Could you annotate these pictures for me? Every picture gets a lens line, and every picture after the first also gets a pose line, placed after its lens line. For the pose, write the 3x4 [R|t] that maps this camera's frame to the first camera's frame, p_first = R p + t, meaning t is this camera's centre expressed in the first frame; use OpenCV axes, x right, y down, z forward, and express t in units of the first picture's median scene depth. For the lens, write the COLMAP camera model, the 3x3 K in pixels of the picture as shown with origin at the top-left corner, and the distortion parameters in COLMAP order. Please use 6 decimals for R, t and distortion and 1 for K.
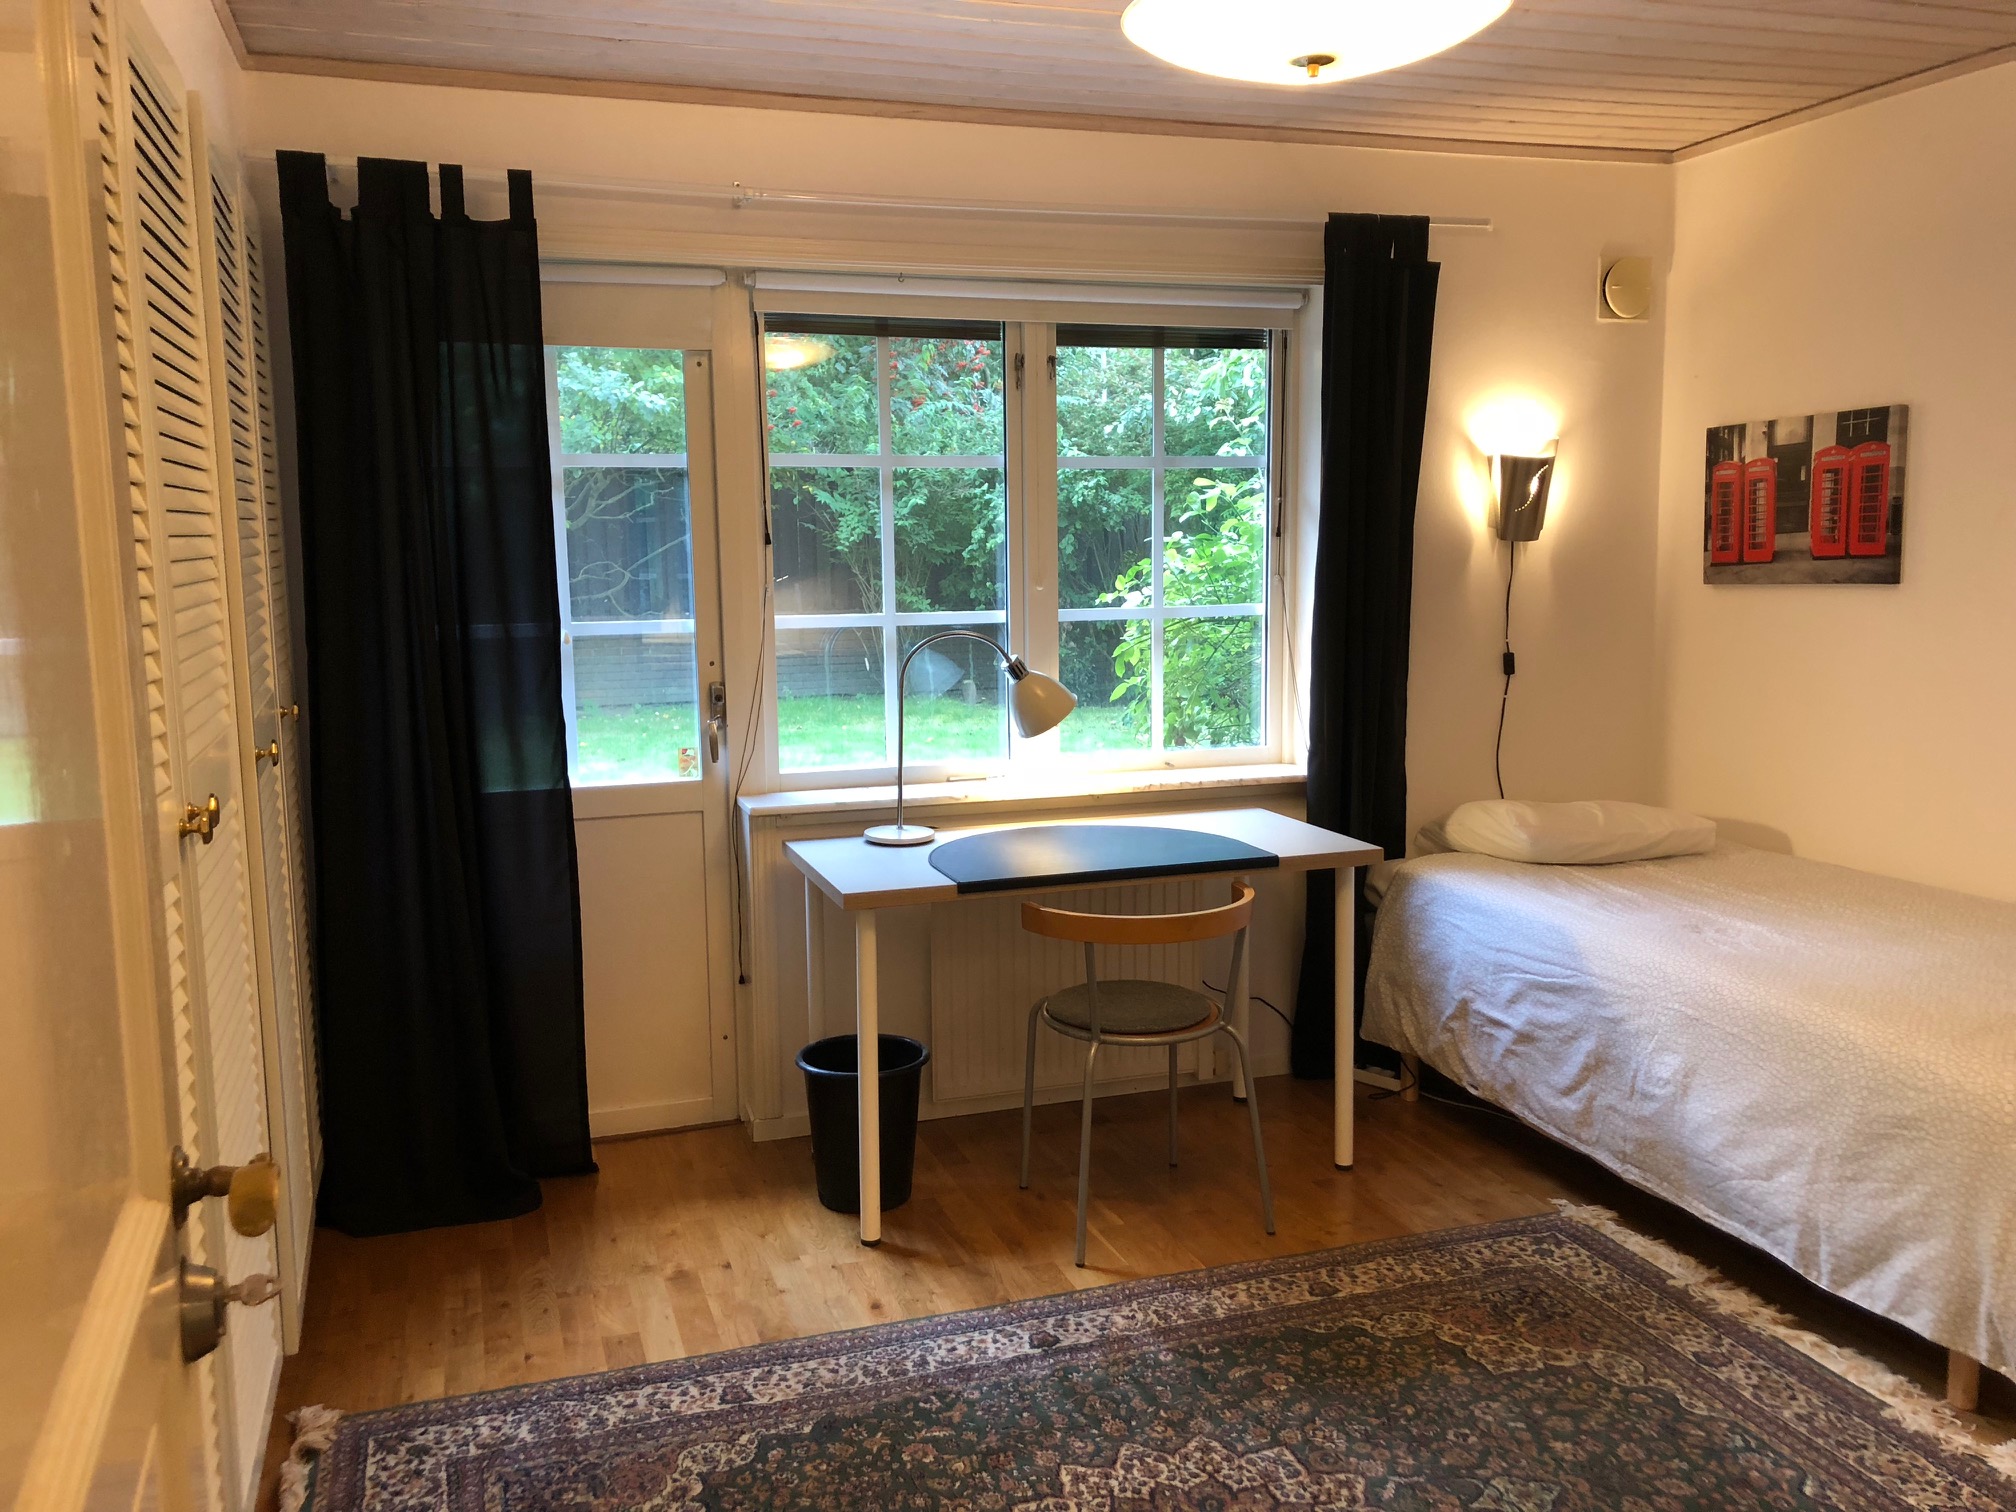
lens RADIAL K [[1657.7, 0, 1008.0], [0, 1657.7, 756.0], [0, 0, 1]] dist [0.007046, 0.001055]
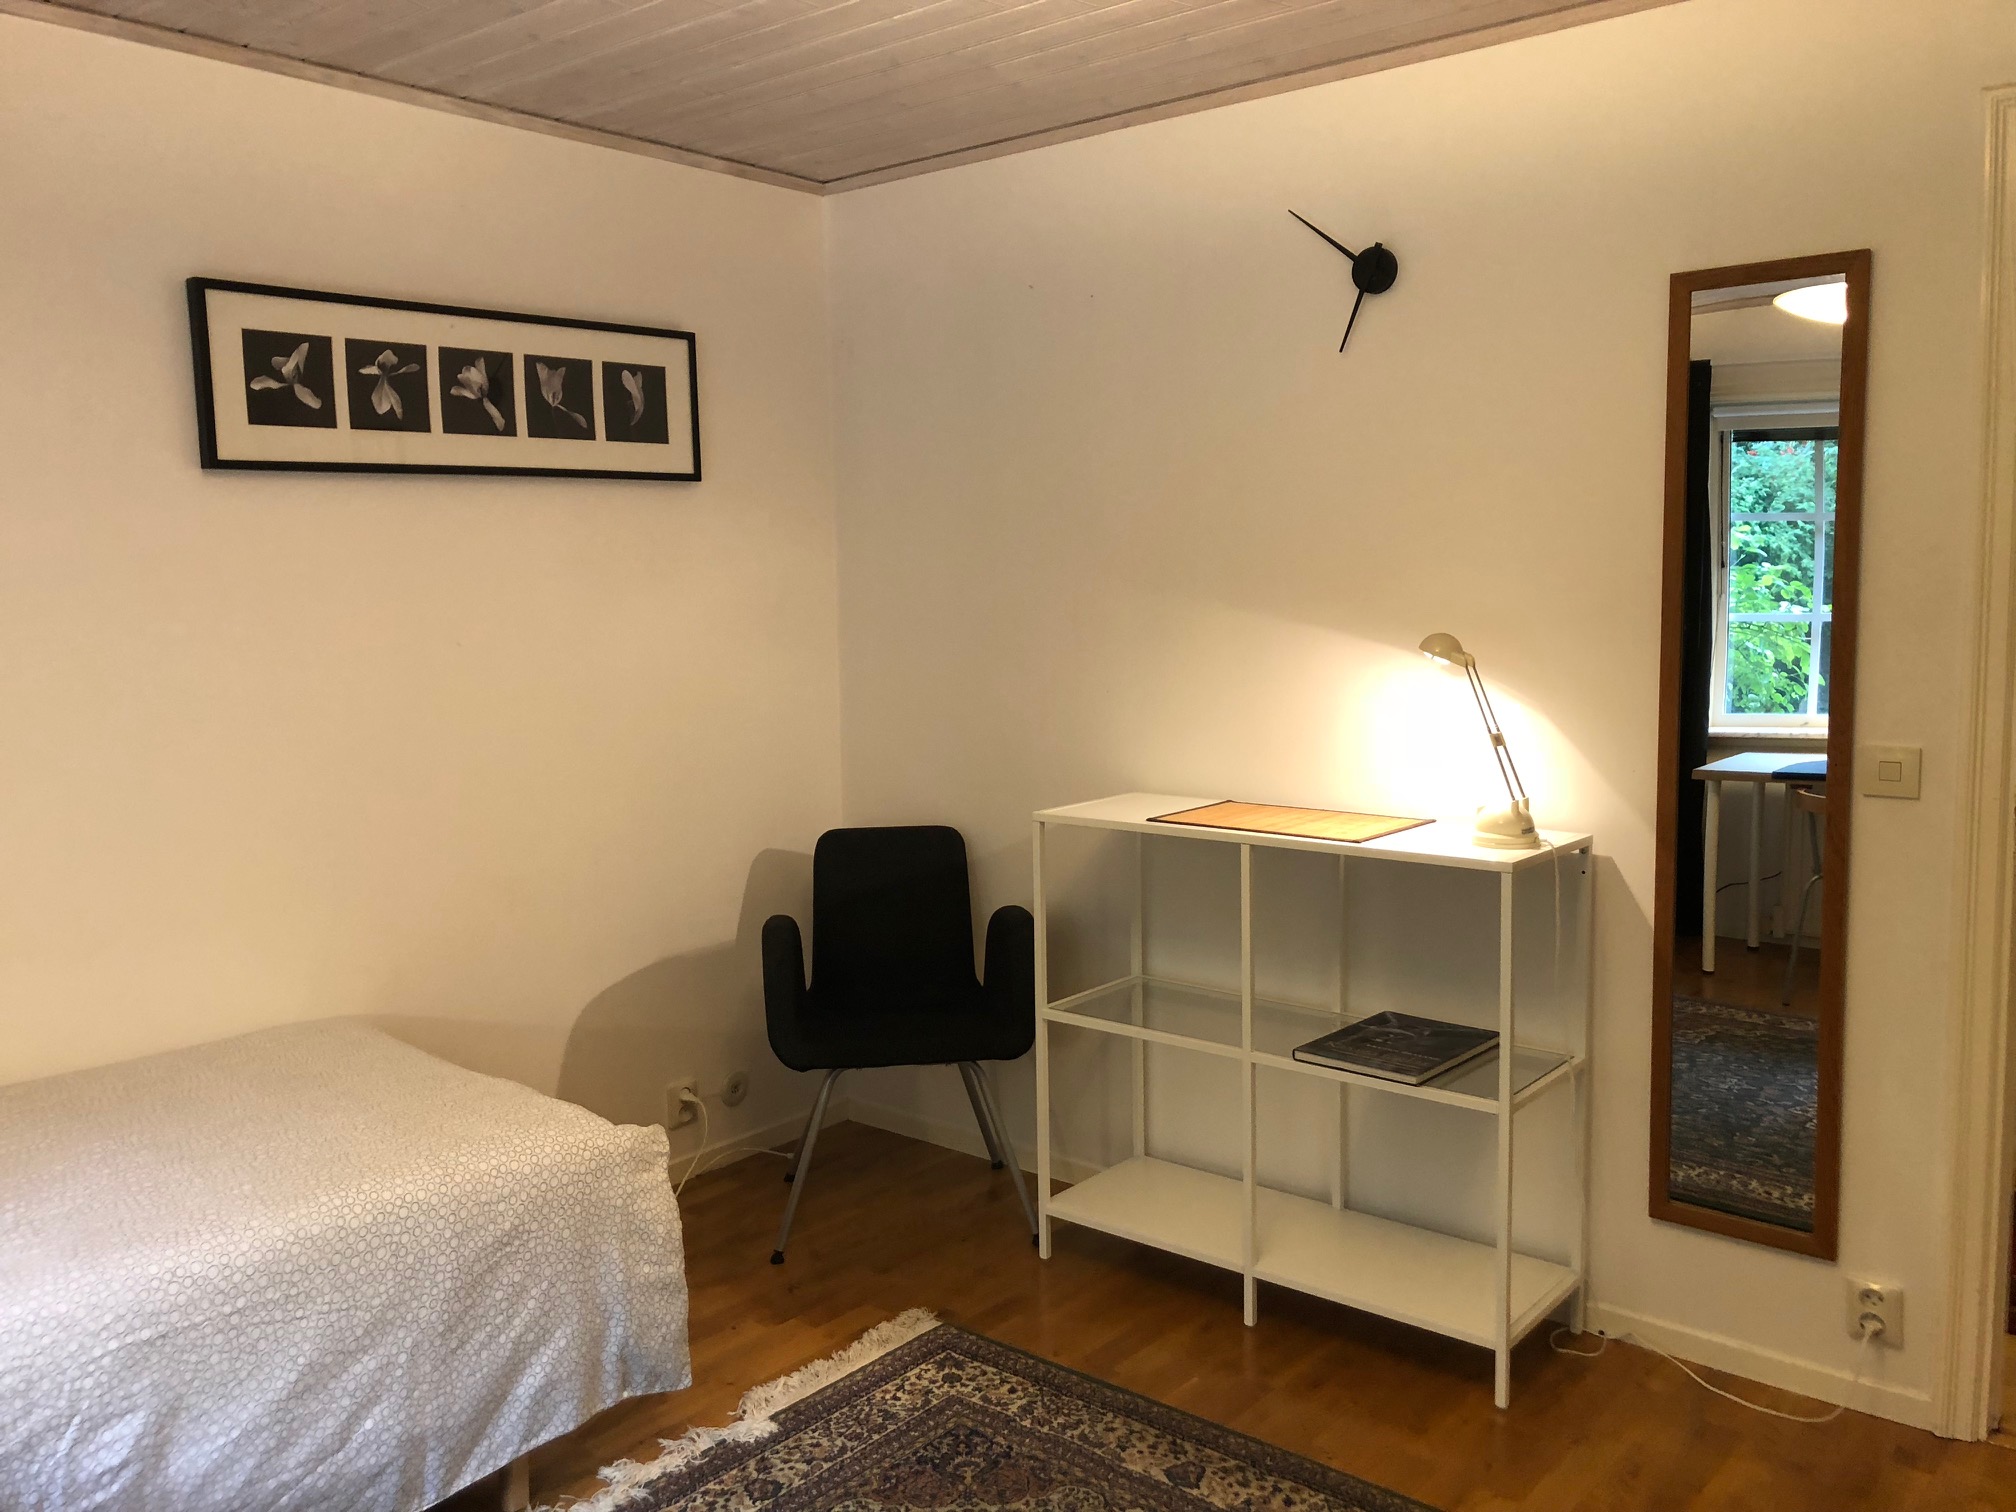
lens RADIAL K [[1657.7, 0, 1008.0], [0, 1657.7, 756.0], [0, 0, 1]] dist [0.007046, 0.001055]
pose [[-0.525660, -0.059250, 0.848629, -0.342237], [0.149008, 0.975736, 0.160424, -0.135285], [-0.837543, 0.210781, -0.504077, 1.098383]]
